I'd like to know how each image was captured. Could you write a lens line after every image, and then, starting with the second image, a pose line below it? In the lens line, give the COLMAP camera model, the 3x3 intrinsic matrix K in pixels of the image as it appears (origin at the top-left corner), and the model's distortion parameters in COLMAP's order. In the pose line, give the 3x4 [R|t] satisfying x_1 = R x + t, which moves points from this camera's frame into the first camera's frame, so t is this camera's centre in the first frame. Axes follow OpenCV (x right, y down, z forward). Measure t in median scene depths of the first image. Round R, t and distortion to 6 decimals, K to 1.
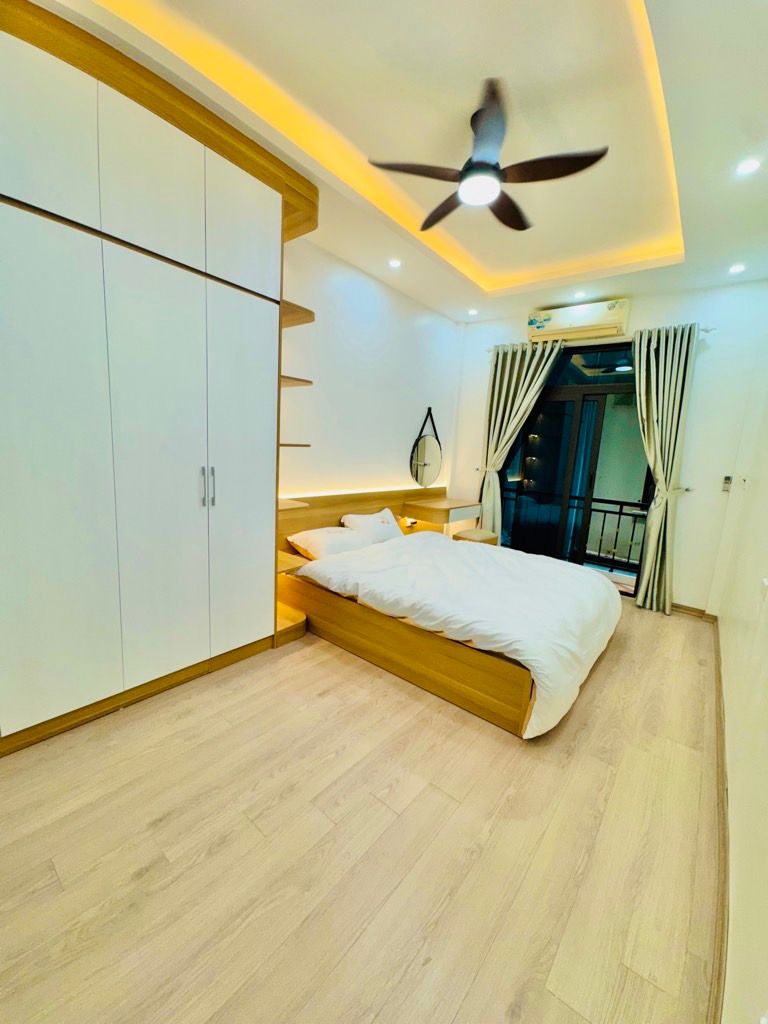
lens RADIAL K [[405.8, 0, 393.2], [0, 405.8, 513.1], [0, 0, 1]] dist [-0.003372, 0.000257]
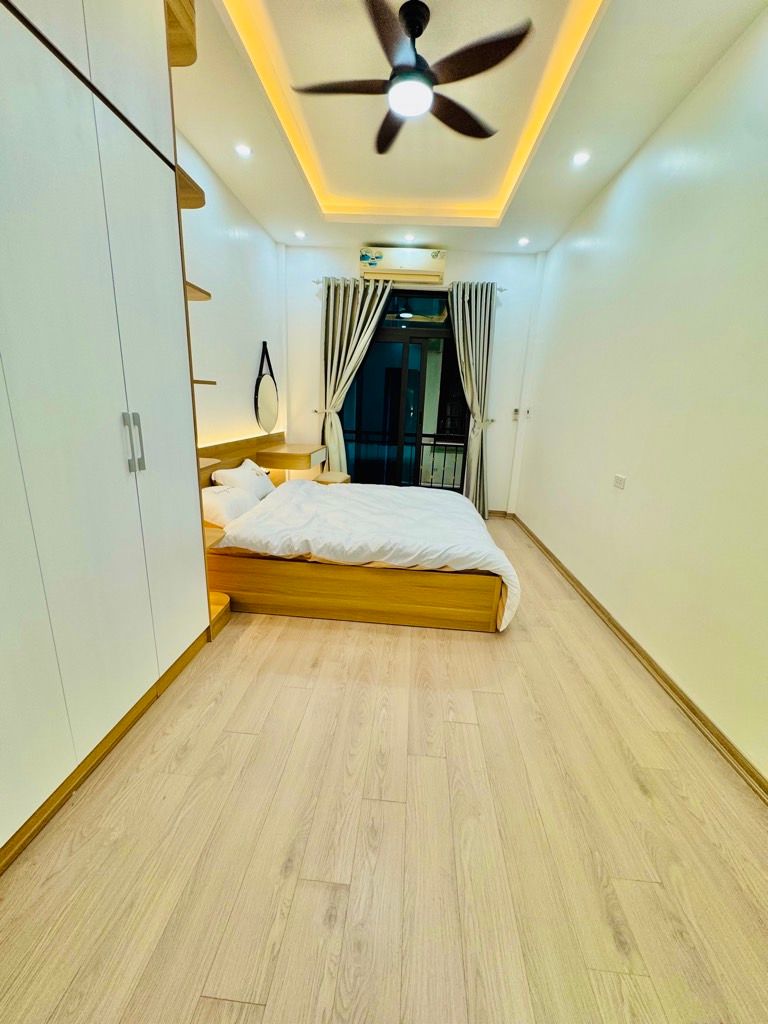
lens RADIAL K [[405.8, 0, 389.3], [0, 405.8, 511.5], [0, 0, 1]] dist [-0.003372, 0.000257]
pose [[0.819753, -0.168072, 0.547501, -0.366230], [0.097017, 0.982906, 0.156472, -0.011425], [-0.564440, -0.075151, 0.822046, 0.142855]]
